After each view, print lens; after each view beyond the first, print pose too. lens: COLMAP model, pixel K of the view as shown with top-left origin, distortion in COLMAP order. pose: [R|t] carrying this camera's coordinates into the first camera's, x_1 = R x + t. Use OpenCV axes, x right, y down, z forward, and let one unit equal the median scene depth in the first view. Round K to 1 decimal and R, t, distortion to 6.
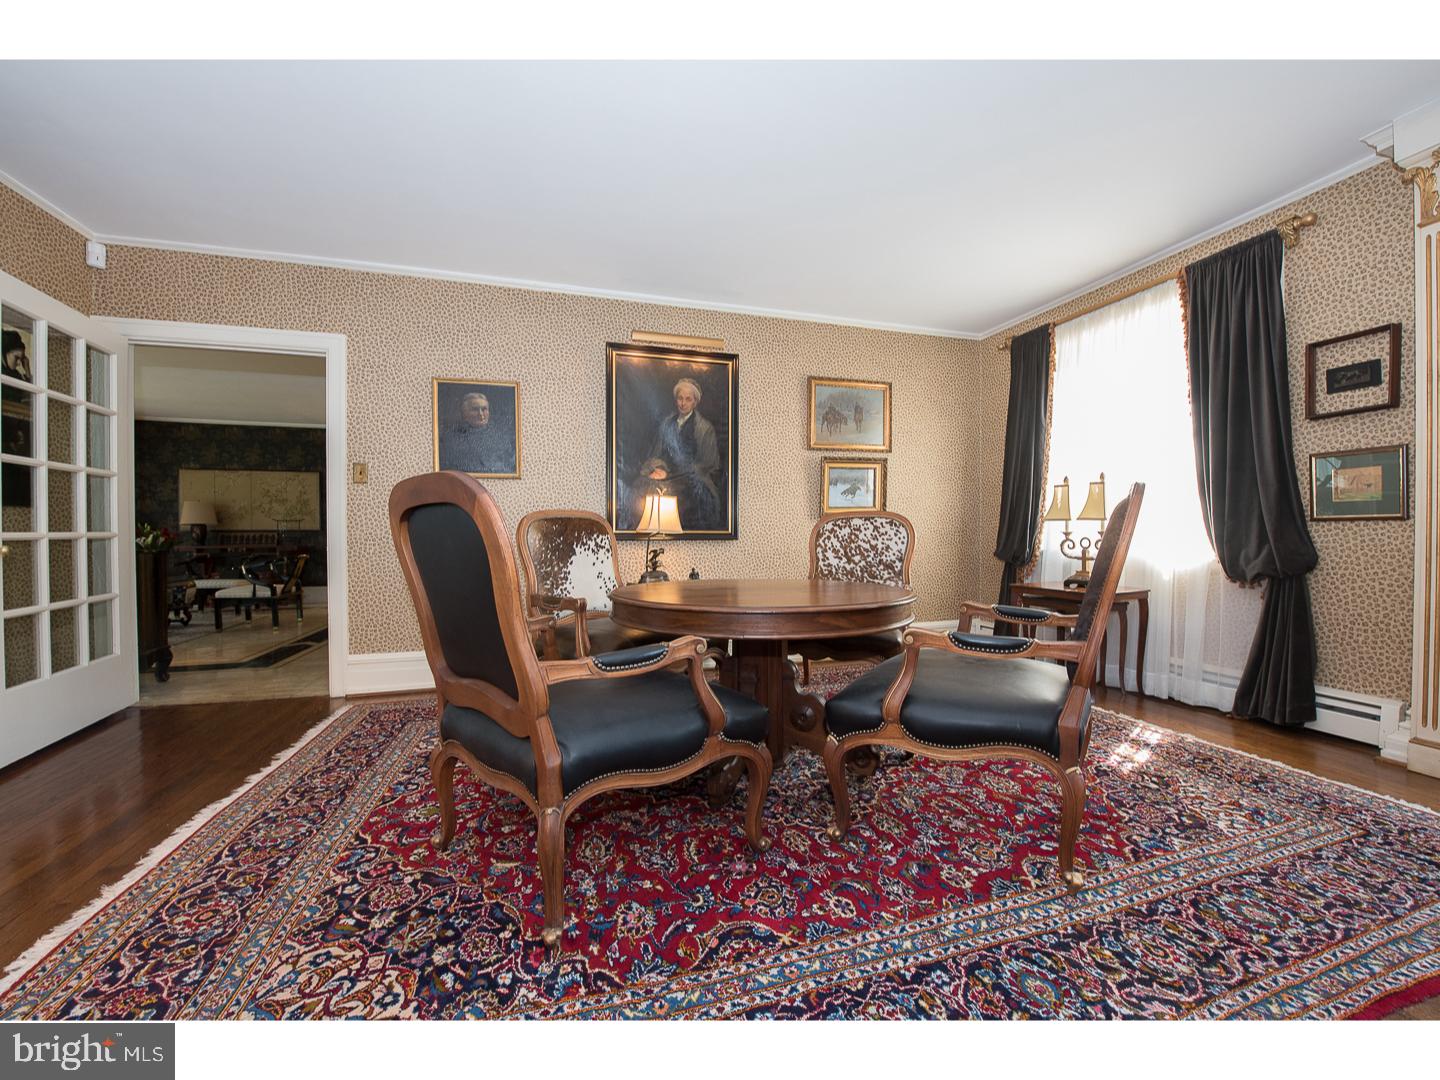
lens RADIAL K [[573.0, 0, 722.6], [0, 573.0, 540.2], [0, 0, 1]] dist [-0.016385, -0.001421]
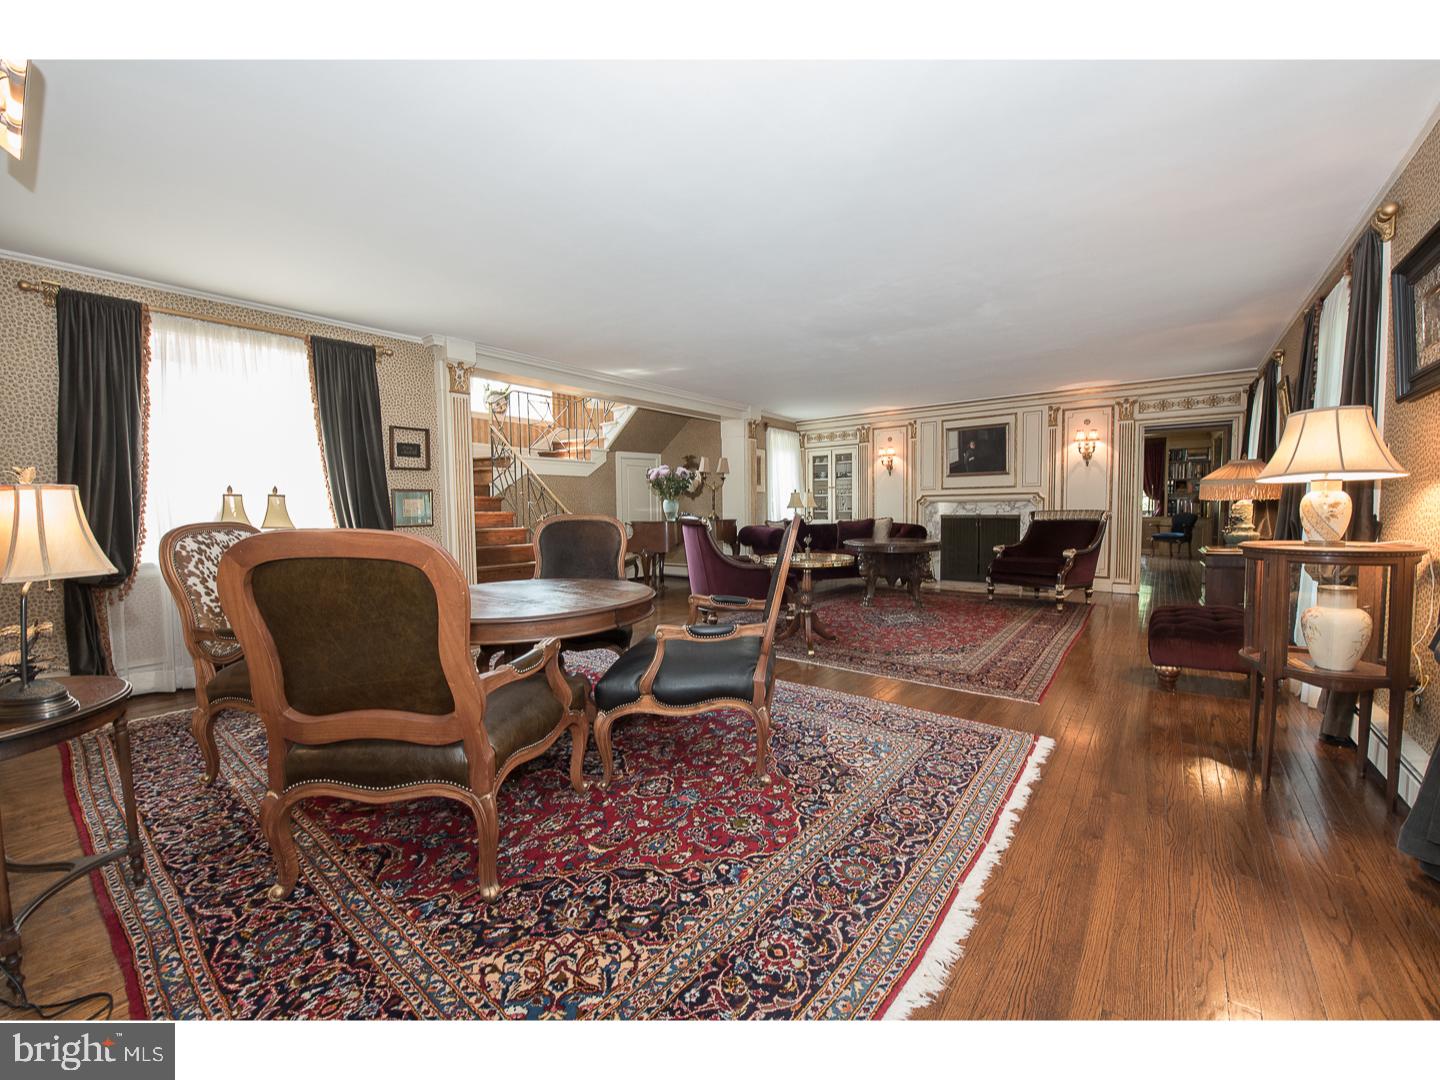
lens RADIAL K [[573.0, 0, 726.0], [0, 573.0, 539.5], [0, 0, 1]] dist [-0.016385, -0.001421]
pose [[-0.581280, -0.032617, 0.813050, -1.581191], [0.024663, 0.998031, 0.057670, -0.117478], [-0.813330, 0.053575, -0.579331, 1.901819]]
